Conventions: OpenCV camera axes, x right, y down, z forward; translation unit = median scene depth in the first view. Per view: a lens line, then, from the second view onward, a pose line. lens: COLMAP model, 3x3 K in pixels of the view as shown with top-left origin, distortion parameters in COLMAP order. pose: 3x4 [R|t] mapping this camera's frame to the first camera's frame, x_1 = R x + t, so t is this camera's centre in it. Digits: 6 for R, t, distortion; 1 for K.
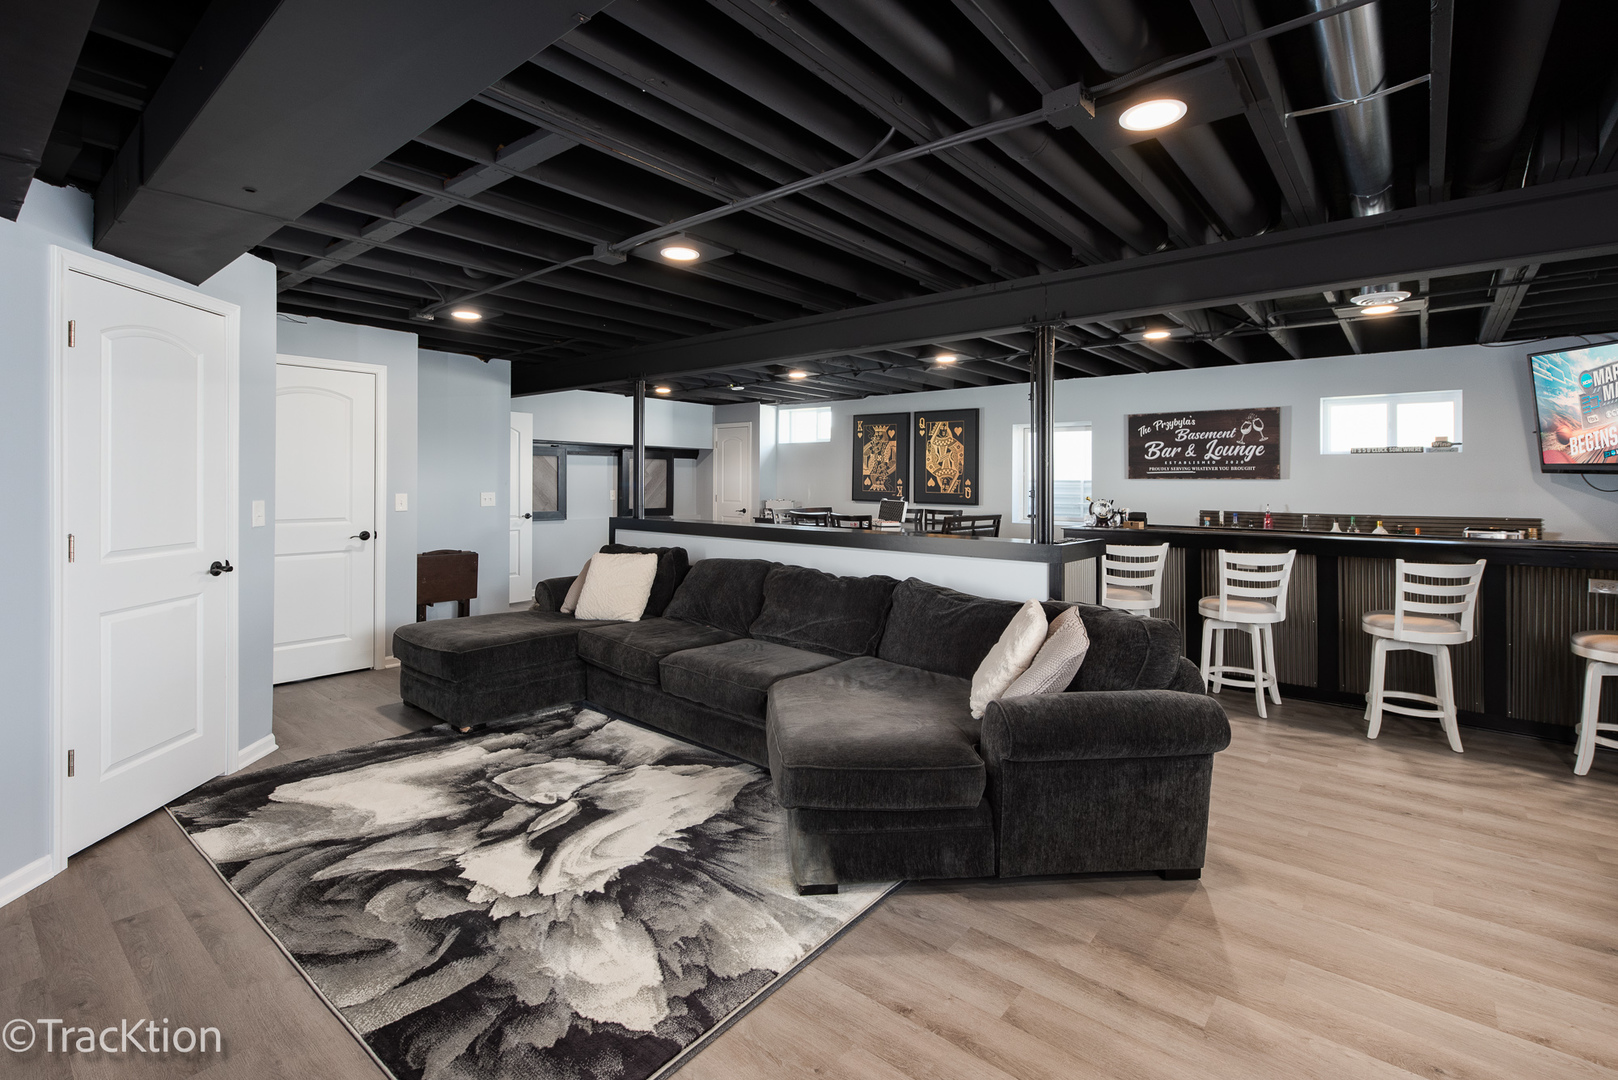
lens RADIAL K [[742.3, 0, 810.2], [0, 742.3, 476.3], [0, 0, 1]] dist [0.001619, -0.000077]
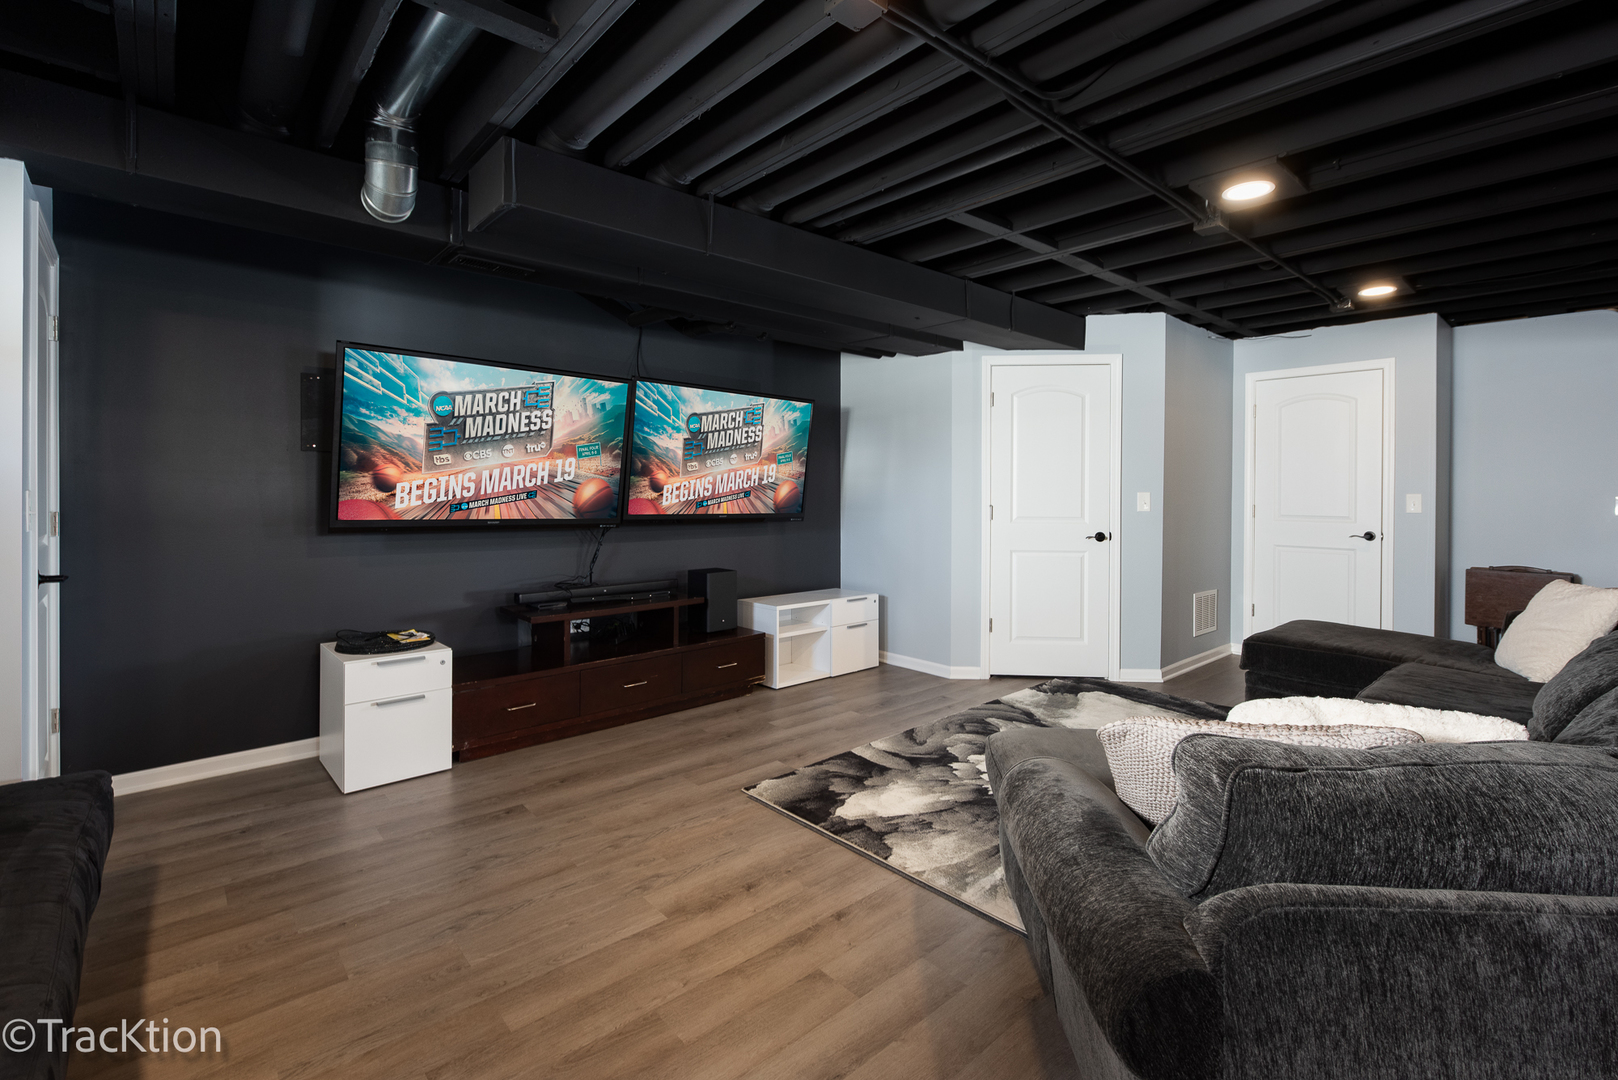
lens RADIAL K [[717.6, 0, 805.3], [0, 717.6, 496.8], [0, 0, 1]] dist [0.001723, 0.000049]
pose [[-0.153996, 0.003552, -0.988065, 1.097126], [-0.002659, 0.999988, 0.004009, 0.063421], [0.988068, 0.003245, -0.153985, 1.002411]]
